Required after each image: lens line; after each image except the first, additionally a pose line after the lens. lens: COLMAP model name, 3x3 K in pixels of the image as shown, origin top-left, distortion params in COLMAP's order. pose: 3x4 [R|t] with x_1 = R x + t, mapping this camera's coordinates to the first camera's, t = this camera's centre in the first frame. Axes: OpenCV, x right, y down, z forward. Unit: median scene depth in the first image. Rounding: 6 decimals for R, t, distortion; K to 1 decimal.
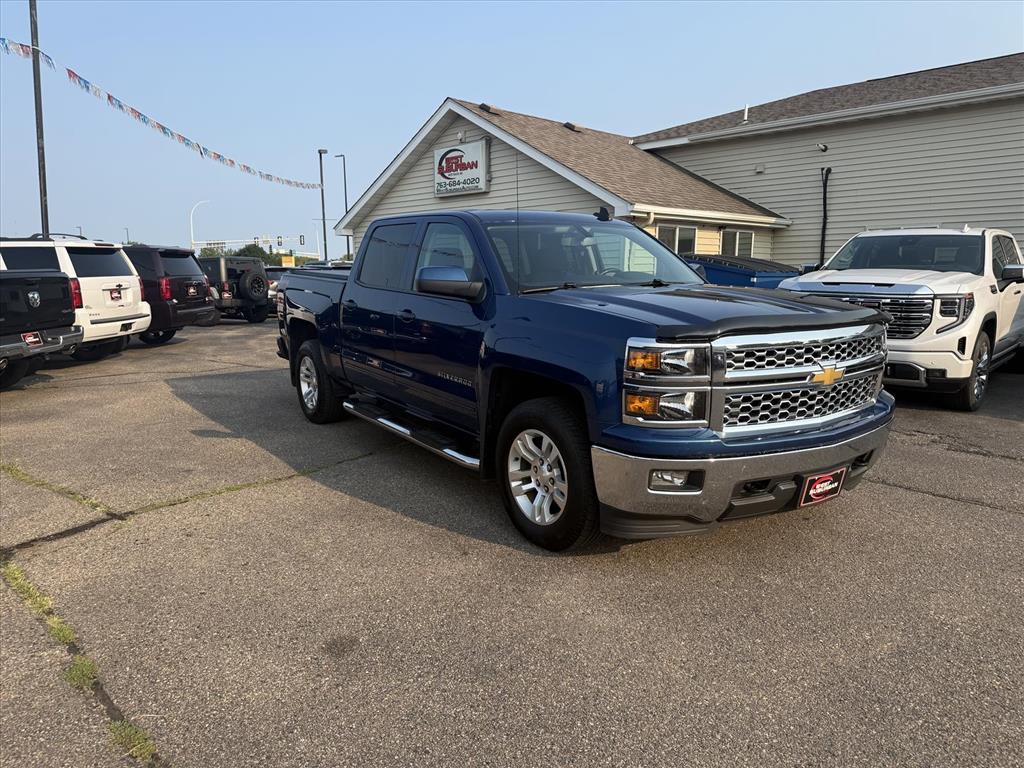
lens RADIAL K [[719.5, 0, 515.3], [0, 719.5, 387.4], [0, 0, 1]] dist [0.046616, -0.056872]
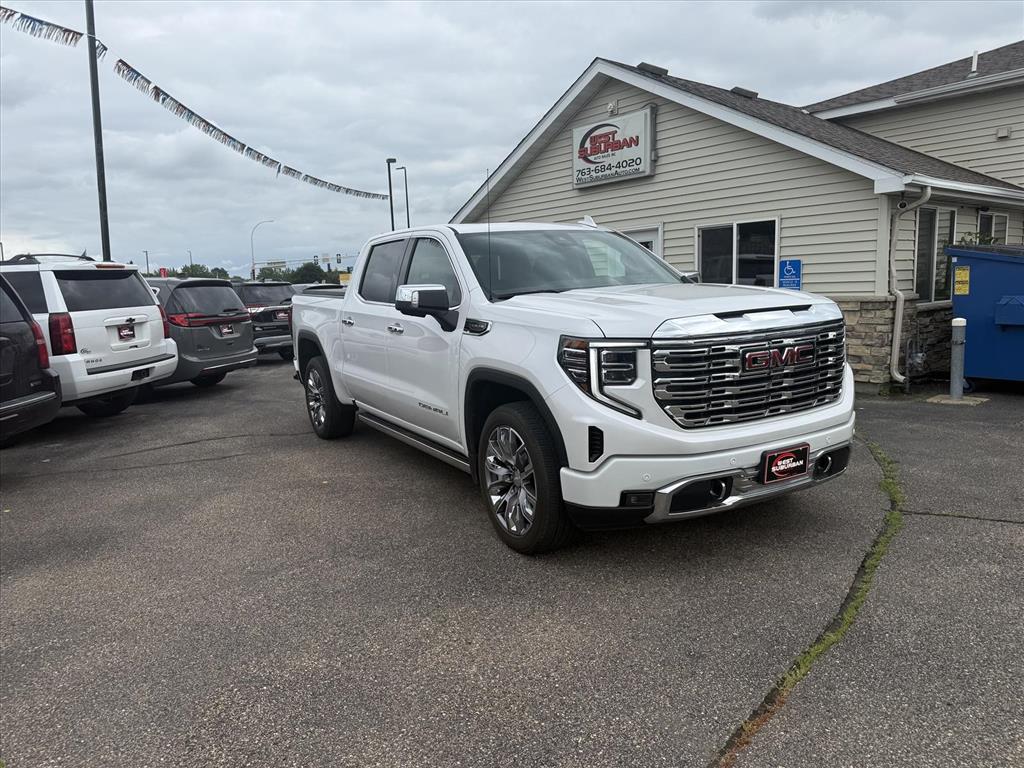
lens RADIAL K [[719.3, 0, 507.9], [0, 719.3, 389.3], [0, 0, 1]] dist [0.040975, -0.053372]
pose [[0.996498, -0.023097, -0.080359, -0.132550], [0.022304, 0.999693, -0.010757, -0.040126], [0.080583, 0.008927, 0.996708, 0.224748]]
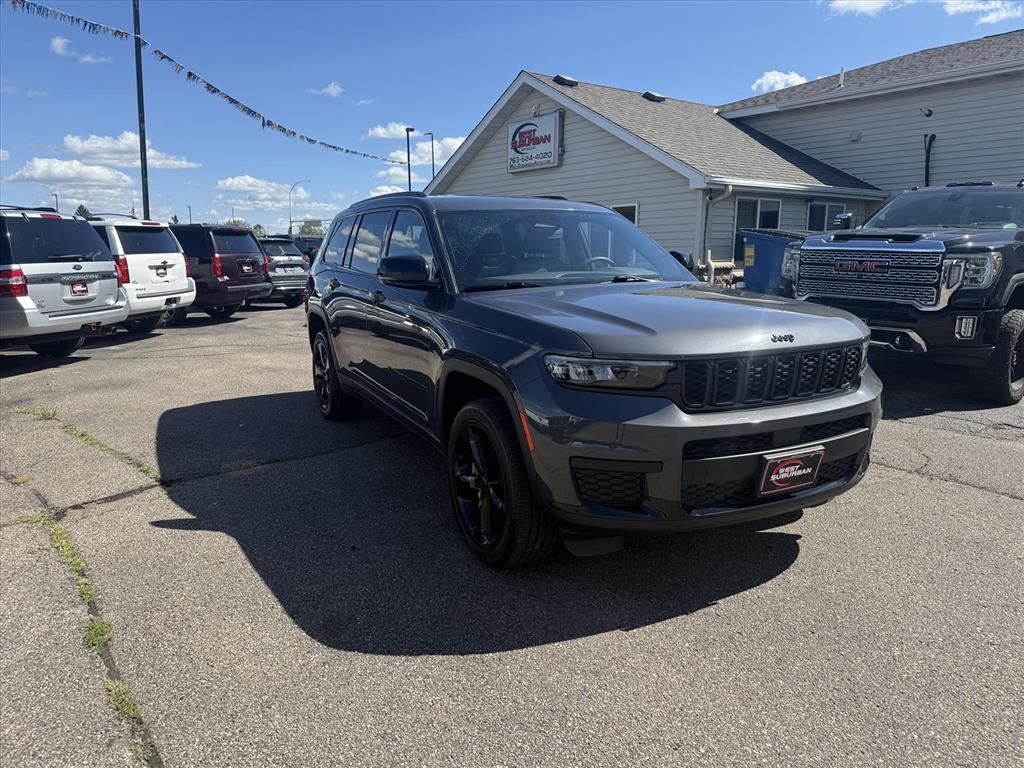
lens RADIAL K [[719.2, 0, 504.9], [0, 719.2, 385.8], [0, 0, 1]] dist [0.046515, -0.060774]
pose [[0.991088, 0.024036, -0.131024, 0.022757], [-0.020162, 0.999322, 0.030813, -0.001522], [0.131675, -0.027896, 0.990900, 0.009408]]
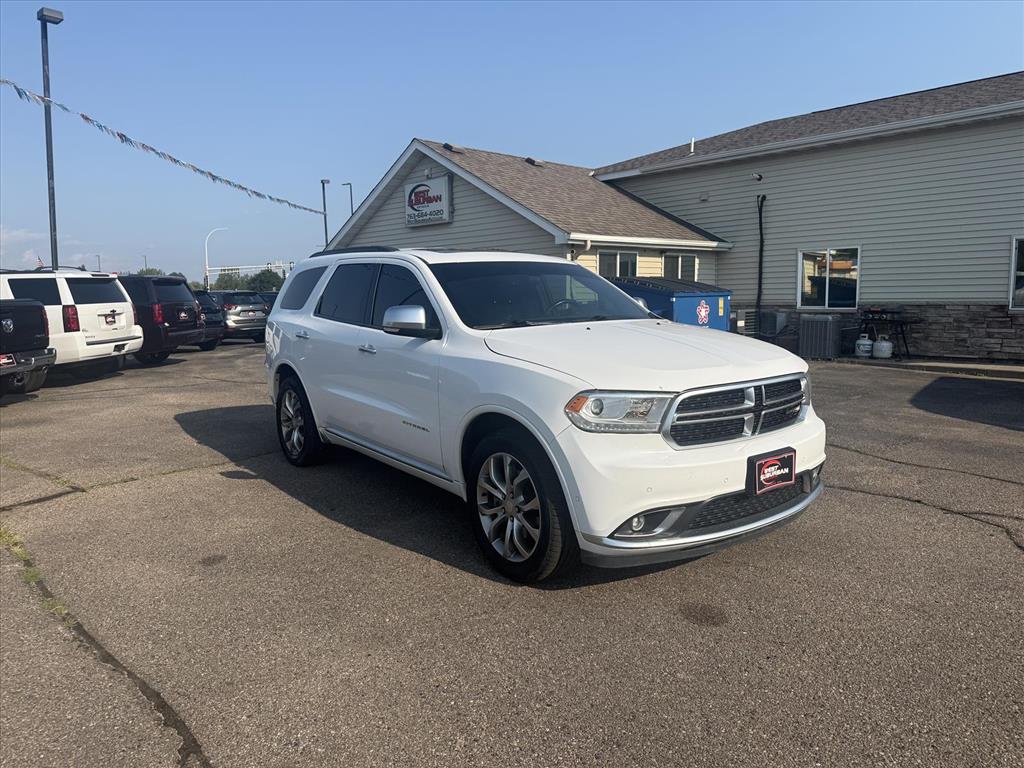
lens RADIAL K [[717.0, 0, 515.5], [0, 717.0, 381.2], [0, 0, 1]] dist [0.070408, -0.091399]
pose [[0.999737, -0.011371, -0.019914, 0.078179], [0.010634, 0.999267, -0.036772, 0.012923], [0.020318, 0.036551, 0.999125, -0.086150]]
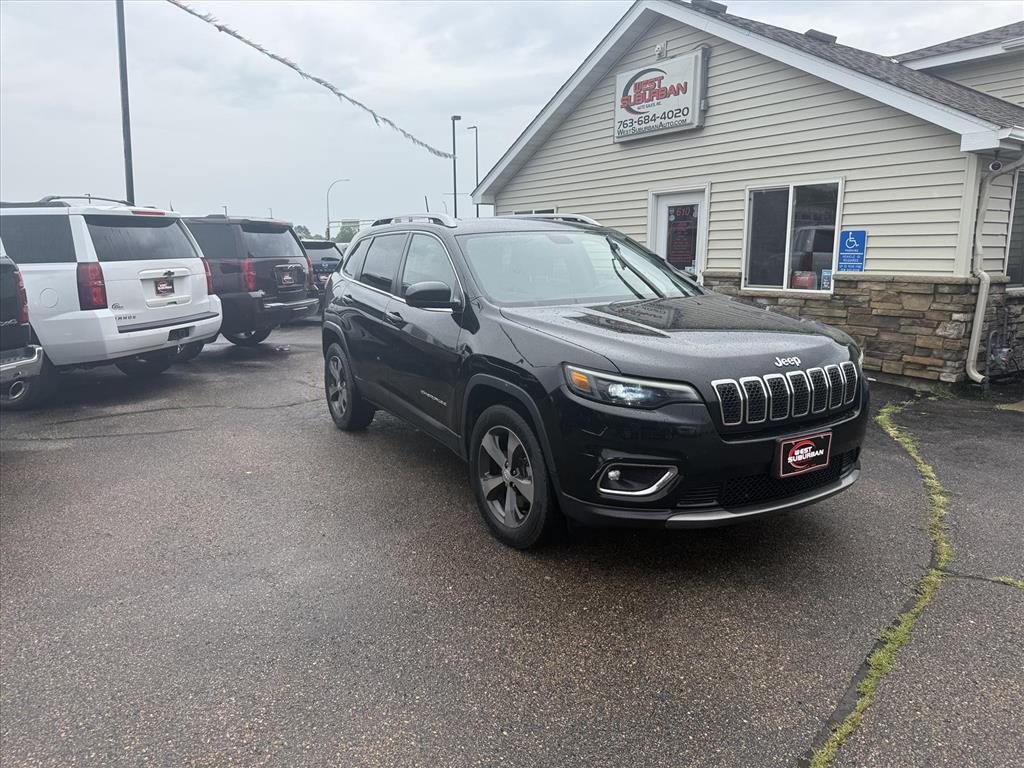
lens RADIAL K [[724.9, 0, 508.8], [0, 724.9, 389.3], [0, 0, 1]] dist [-0.000664, -0.003927]
pose [[0.984095, 0.031524, -0.174823, -0.087010], [-0.025816, 0.999060, 0.034826, -0.049584], [0.175757, -0.029759, 0.983984, 0.301580]]
